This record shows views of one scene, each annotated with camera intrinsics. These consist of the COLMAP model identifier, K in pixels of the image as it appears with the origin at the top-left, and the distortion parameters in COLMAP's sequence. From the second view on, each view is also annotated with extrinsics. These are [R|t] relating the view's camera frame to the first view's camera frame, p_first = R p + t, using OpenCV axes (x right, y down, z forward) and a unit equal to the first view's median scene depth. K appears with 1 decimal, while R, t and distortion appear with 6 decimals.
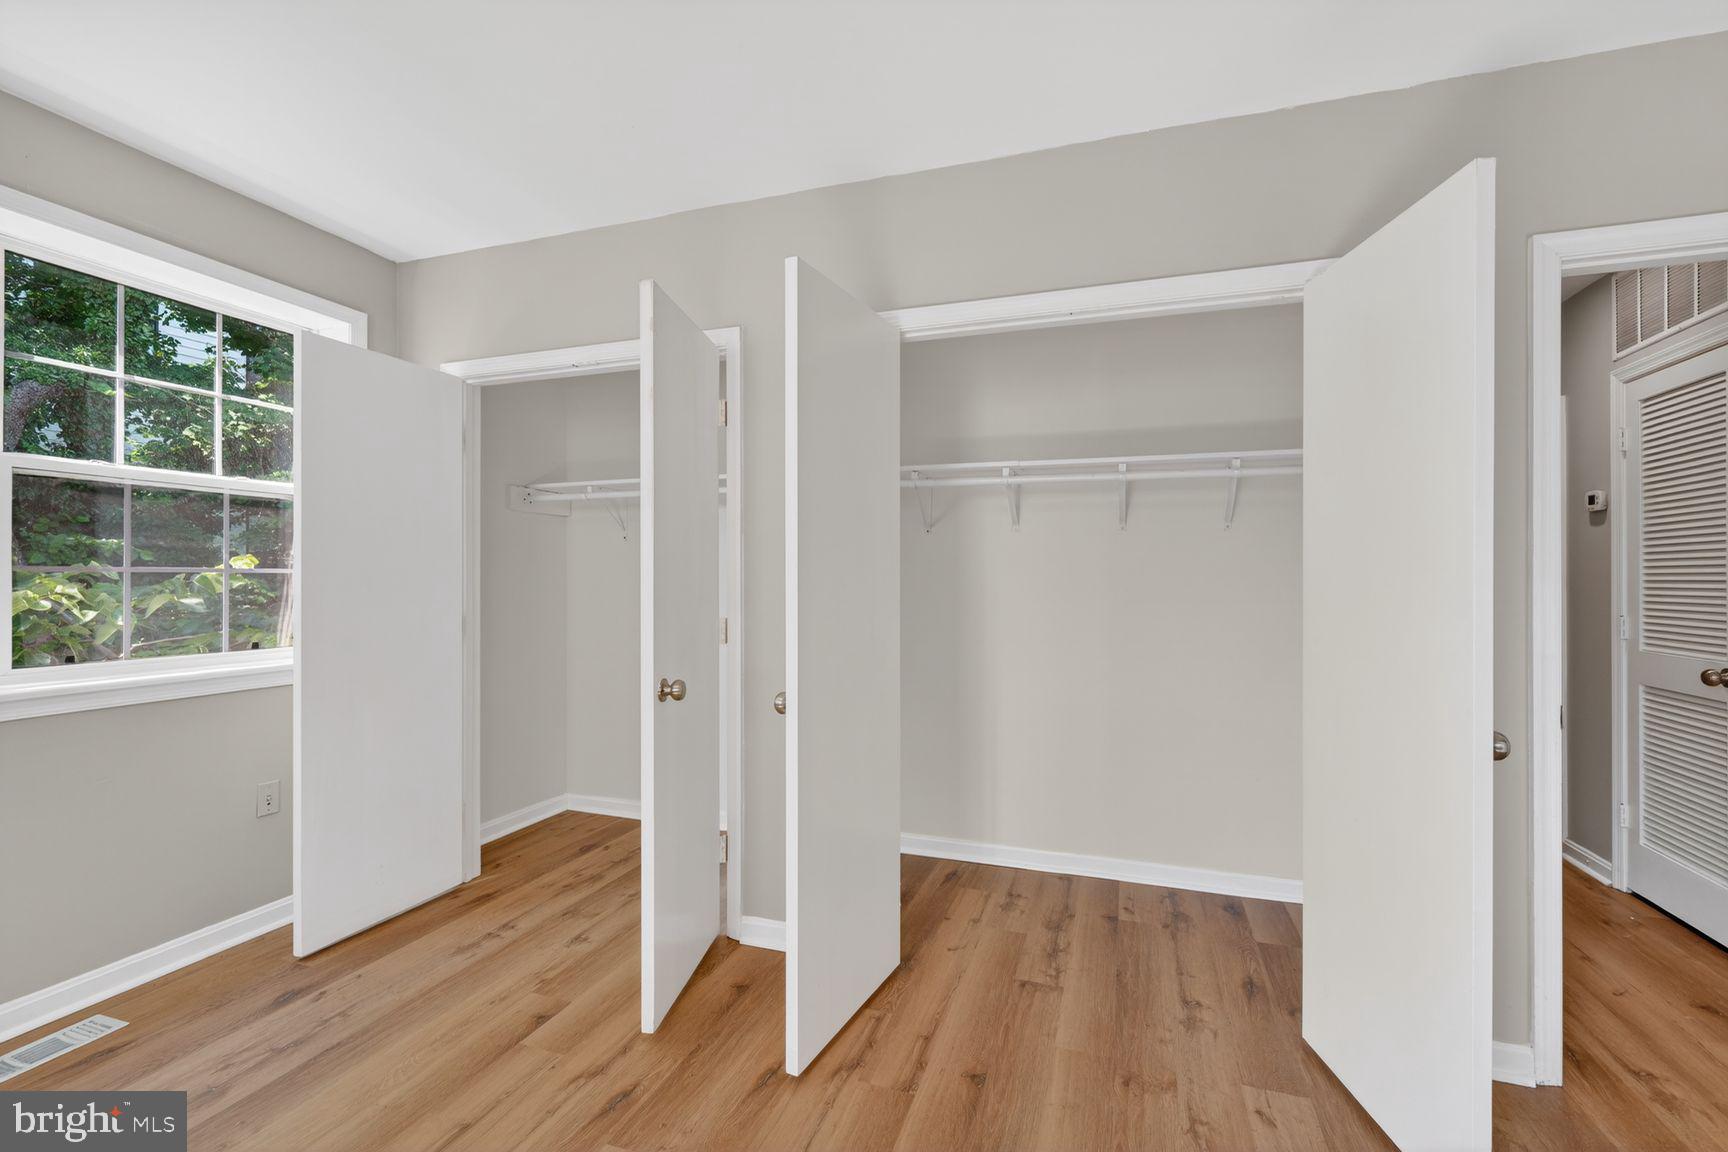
lens RADIAL K [[755.5, 0, 863.2], [0, 755.5, 579.5], [0, 0, 1]] dist [0.000253, 0.000906]
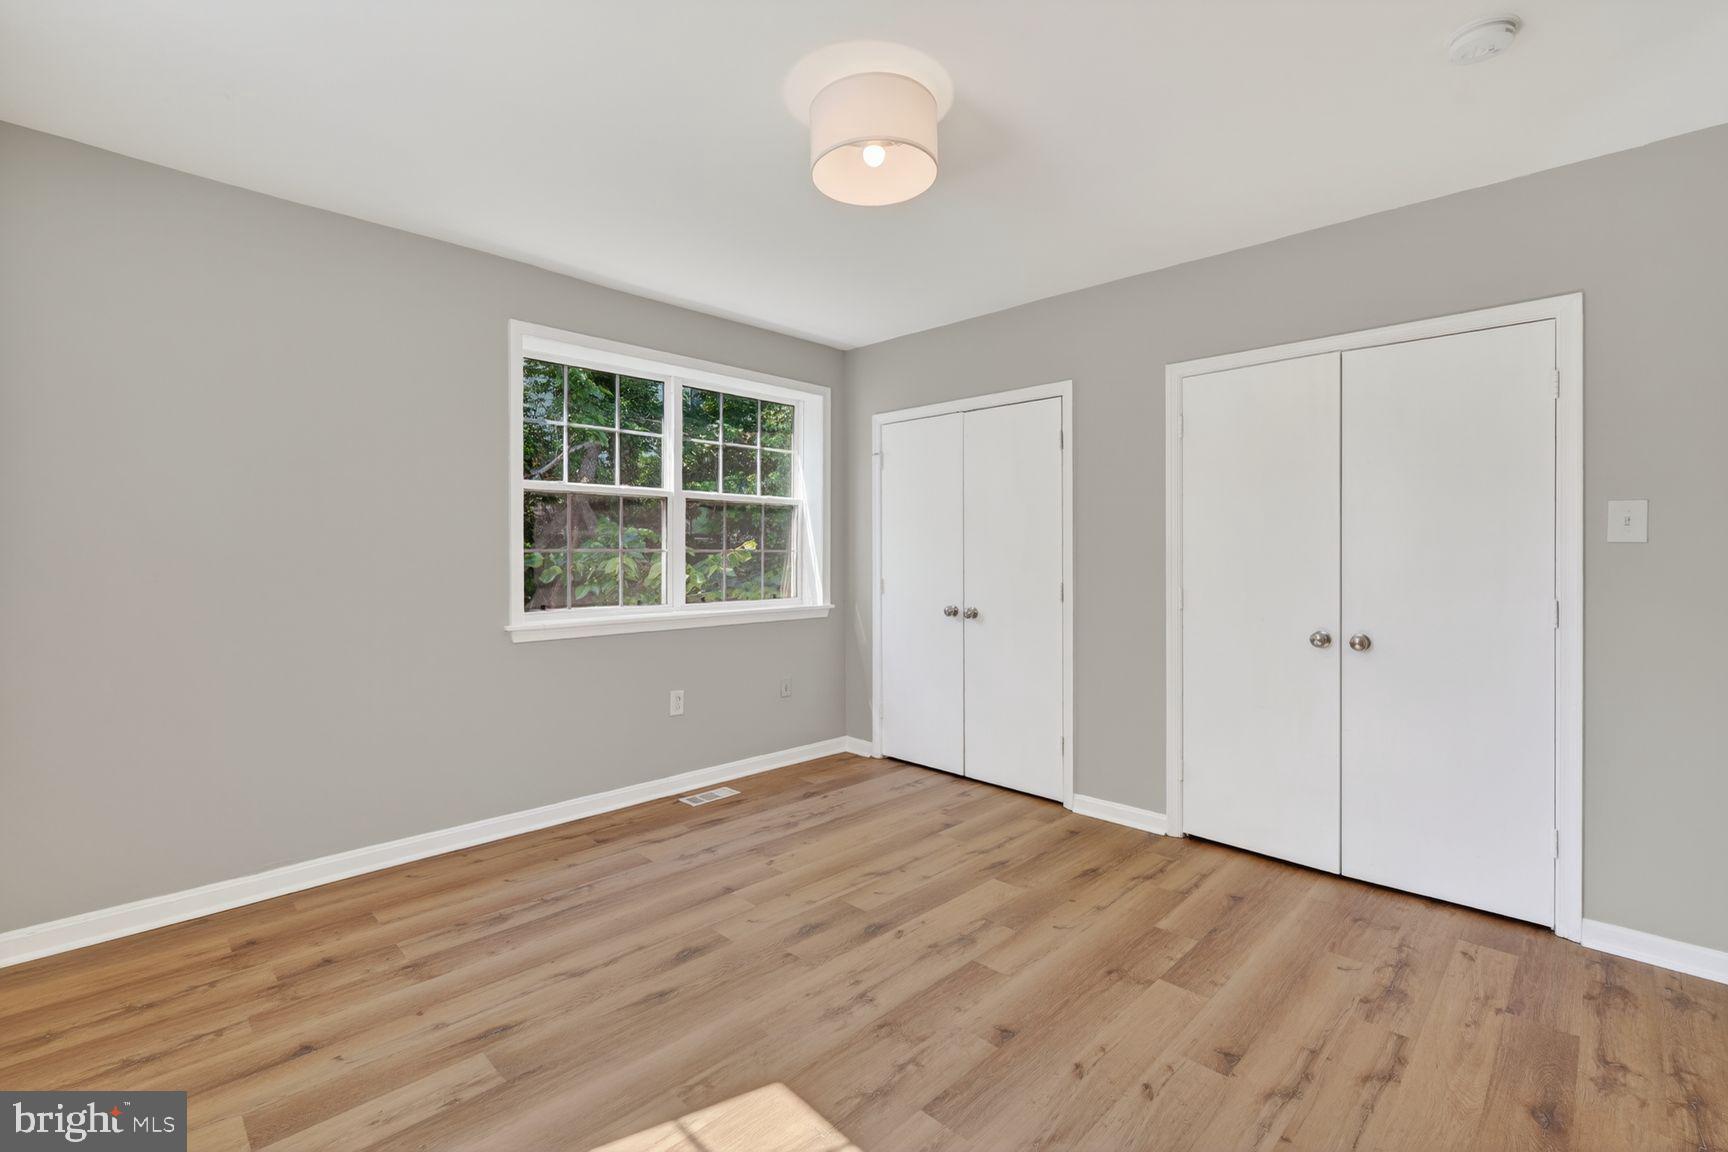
lens RADIAL K [[755.5, 0, 858.7], [0, 755.5, 559.5], [0, 0, 1]] dist [0.000253, 0.000906]
pose [[0.903547, 0.003329, -0.428476, 0.099544], [-0.000322, 0.999975, 0.007089, -0.007760], [0.428488, -0.006267, 0.903526, -0.559274]]
